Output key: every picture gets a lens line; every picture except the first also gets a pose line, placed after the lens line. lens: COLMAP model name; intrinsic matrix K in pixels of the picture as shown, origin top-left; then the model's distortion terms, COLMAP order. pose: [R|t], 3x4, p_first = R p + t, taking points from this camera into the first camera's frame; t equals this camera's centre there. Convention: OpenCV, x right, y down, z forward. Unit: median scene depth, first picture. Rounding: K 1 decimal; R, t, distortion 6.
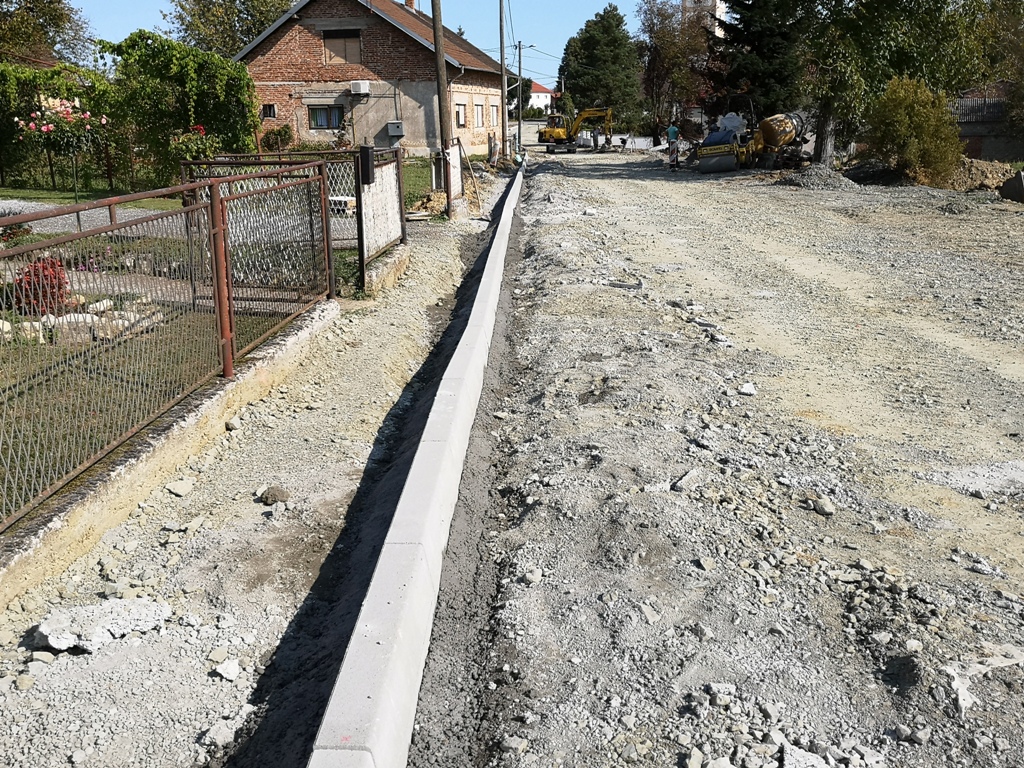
lens RADIAL K [[964.3, 0, 512.0], [0, 964.3, 382.6], [0, 0, 1]] dist [-0.015795, 0.000000]
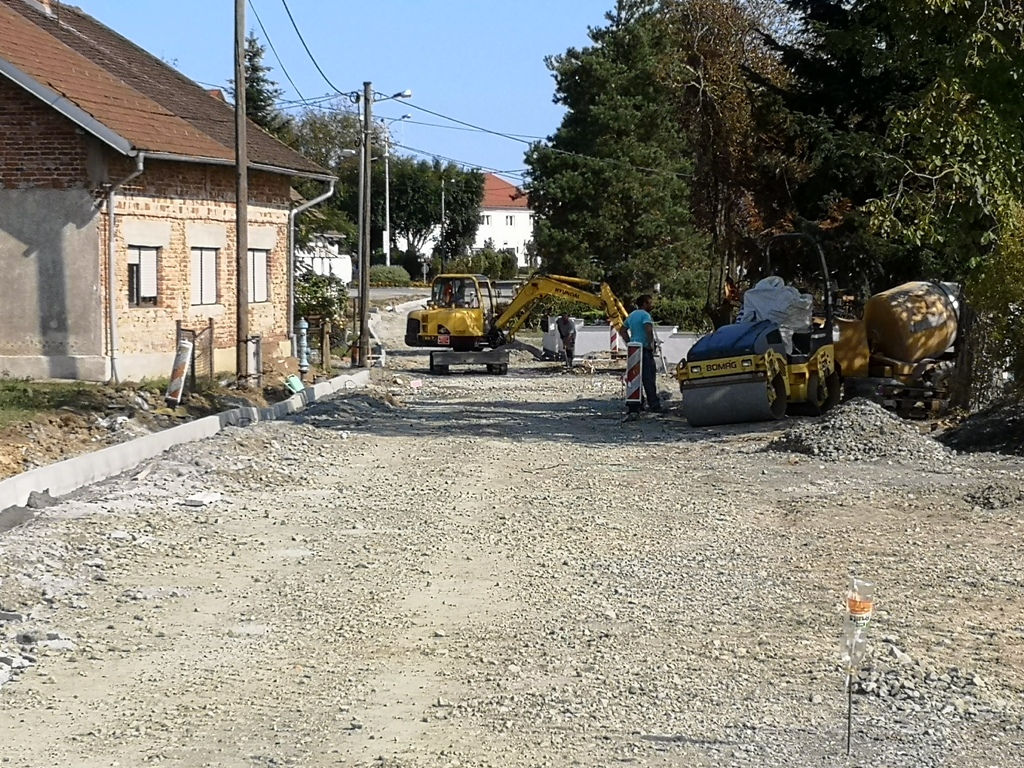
lens RADIAL K [[2893.3, 0, 512.0], [0, 2893.3, 384.1], [0, 0, 1]] dist [0.077635, 0.000000]
pose [[0.999811, 0.010707, 0.016199, 0.075968], [-0.006717, 0.973449, -0.228804, 0.027648], [-0.018219, 0.228652, 0.973338, -0.114668]]
